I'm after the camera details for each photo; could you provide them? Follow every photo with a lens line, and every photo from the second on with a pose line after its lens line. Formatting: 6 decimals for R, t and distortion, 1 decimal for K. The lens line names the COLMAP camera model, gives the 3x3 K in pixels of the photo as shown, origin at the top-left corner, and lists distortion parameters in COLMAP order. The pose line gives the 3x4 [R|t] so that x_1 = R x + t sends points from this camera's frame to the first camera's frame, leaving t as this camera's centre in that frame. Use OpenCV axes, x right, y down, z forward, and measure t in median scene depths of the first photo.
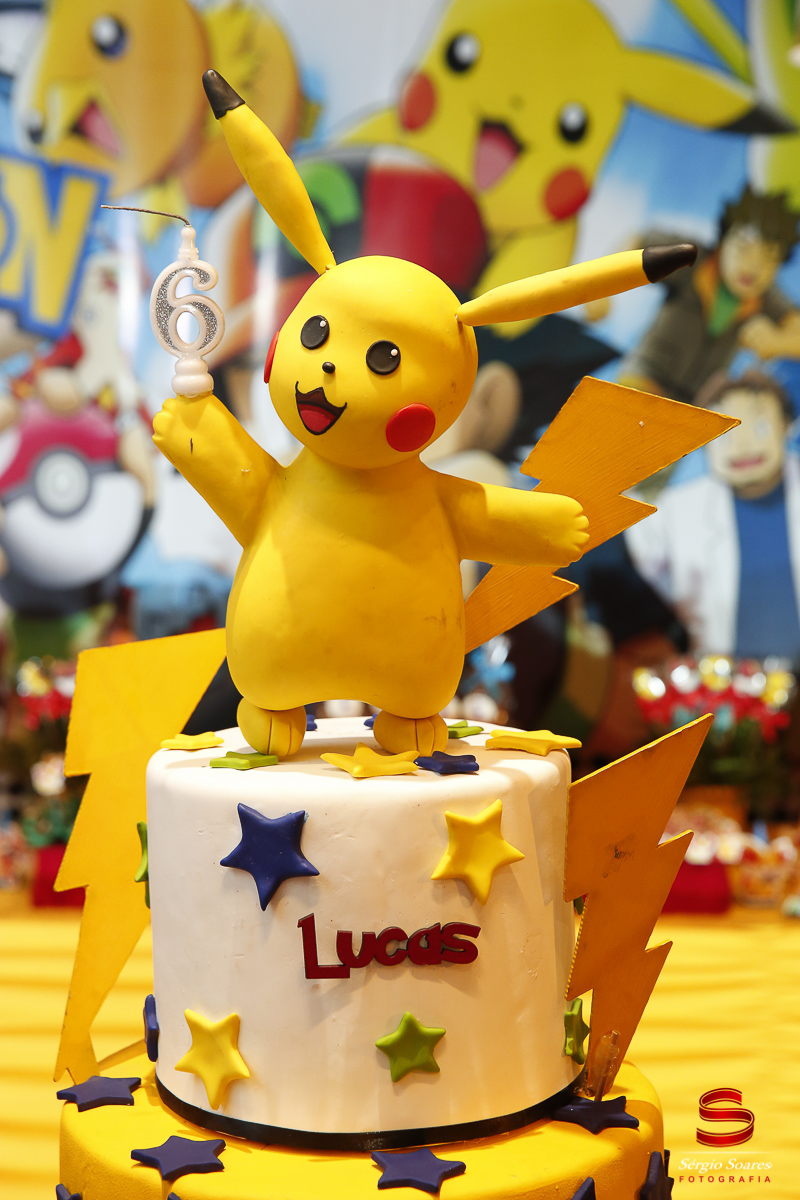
lens RADIAL K [[2373.7, 0, 400.8], [0, 2373.7, 603.5], [0, 0, 1]] dist [0.264757, 0.000000]
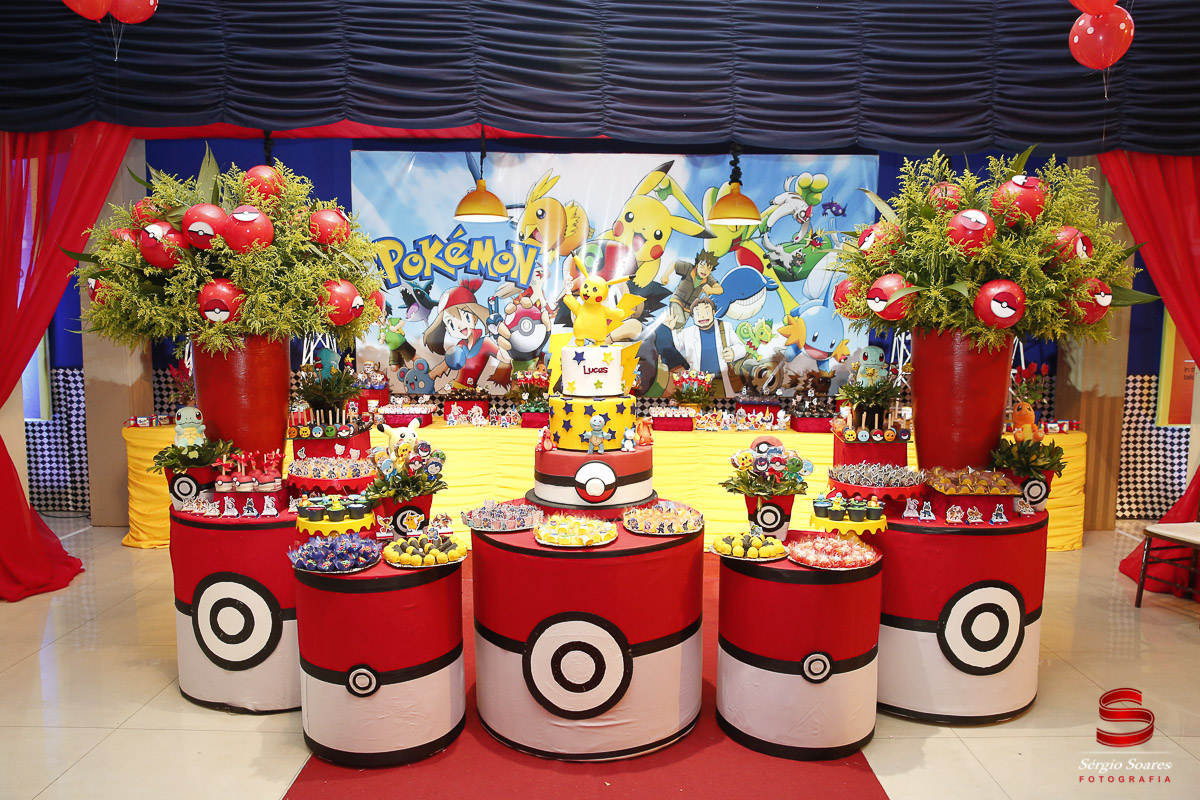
lens RADIAL K [[841.0, 0, 611.7], [0, 841.0, 375.0], [0, 0, 1]] dist [-0.051560, -0.000157]
pose [[0.999840, 0.004828, -0.017195, 0.022718], [-0.004999, 0.999938, -0.009947, 0.046962], [0.017146, 0.010031, 0.999803, -0.400707]]
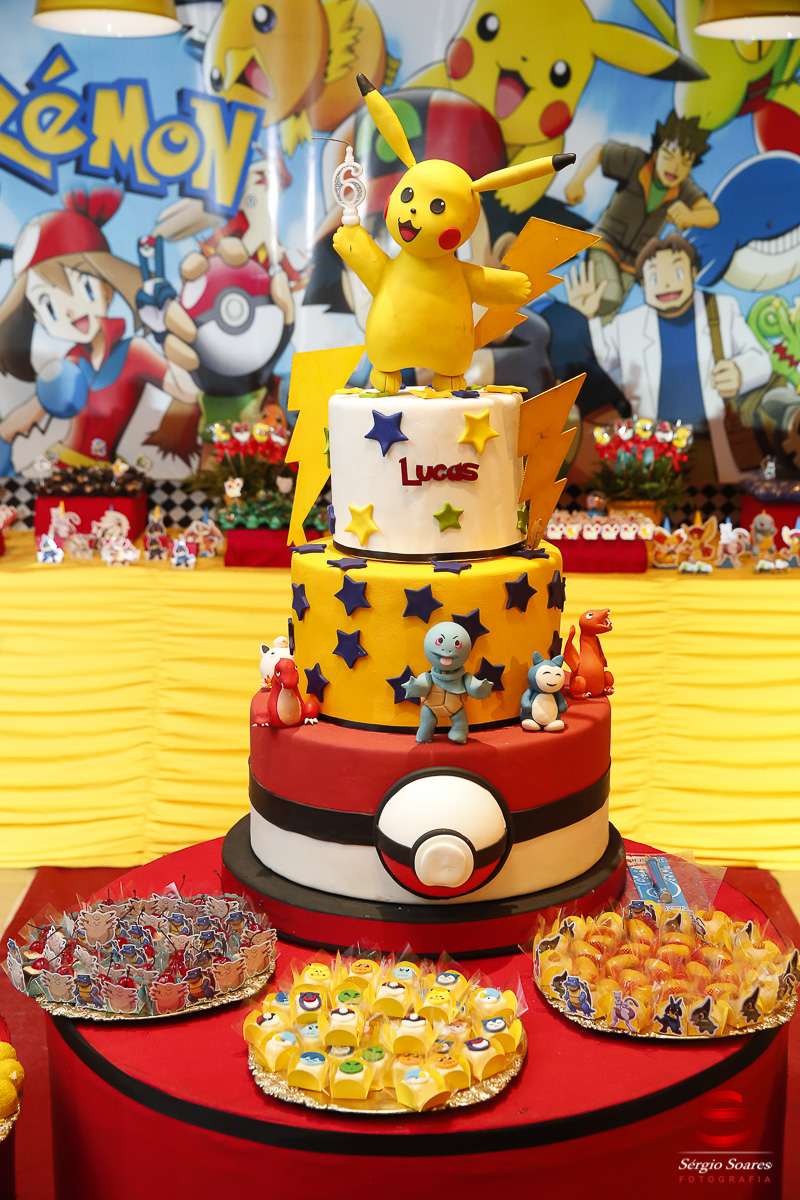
lens RADIAL K [[1698.3, 0, 396.7], [0, 1698.3, 598.4], [0, 0, 1]] dist [0.143330, 0.000000]
pose [[0.999540, 0.004215, -0.030045, 0.001034], [-0.001053, 0.994524, 0.104502, 0.023914], [0.030321, -0.104422, 0.994071, -0.160563]]
